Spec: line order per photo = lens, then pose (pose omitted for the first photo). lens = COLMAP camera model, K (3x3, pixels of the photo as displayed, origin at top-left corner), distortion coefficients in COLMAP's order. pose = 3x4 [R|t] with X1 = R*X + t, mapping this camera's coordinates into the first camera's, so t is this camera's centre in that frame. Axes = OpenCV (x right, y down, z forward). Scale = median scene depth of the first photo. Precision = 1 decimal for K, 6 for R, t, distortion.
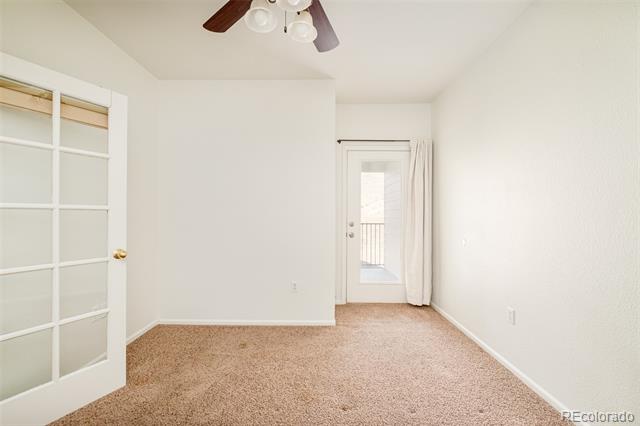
lens RADIAL K [[277.9, 0, 323.0], [0, 277.9, 217.5], [0, 0, 1]] dist [-0.005404, -0.000955]
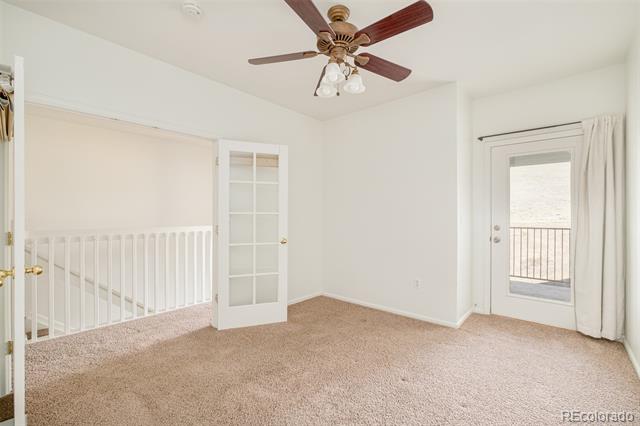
lens RADIAL K [[277.9, 0, 314.9], [0, 277.9, 218.5], [0, 0, 1]] dist [-0.005404, -0.000955]
pose [[0.754170, 0.006066, -0.656651, 0.306612], [-0.006341, 0.999978, 0.001955, -0.005080], [0.656649, 0.002689, 0.754192, -0.085267]]
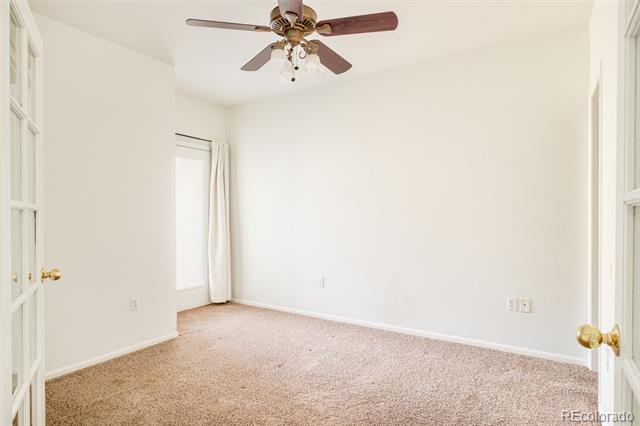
lens RADIAL K [[366.7, 0, 316.4], [0, 366.7, 213.1], [0, 0, 1]] dist [-0.012087, 0.000666]
pose [[0.538100, -0.003718, 0.842873, -0.716468], [0.011672, 0.999927, -0.003041, -0.009795], [-0.842800, 0.011474, 0.538104, -0.038779]]
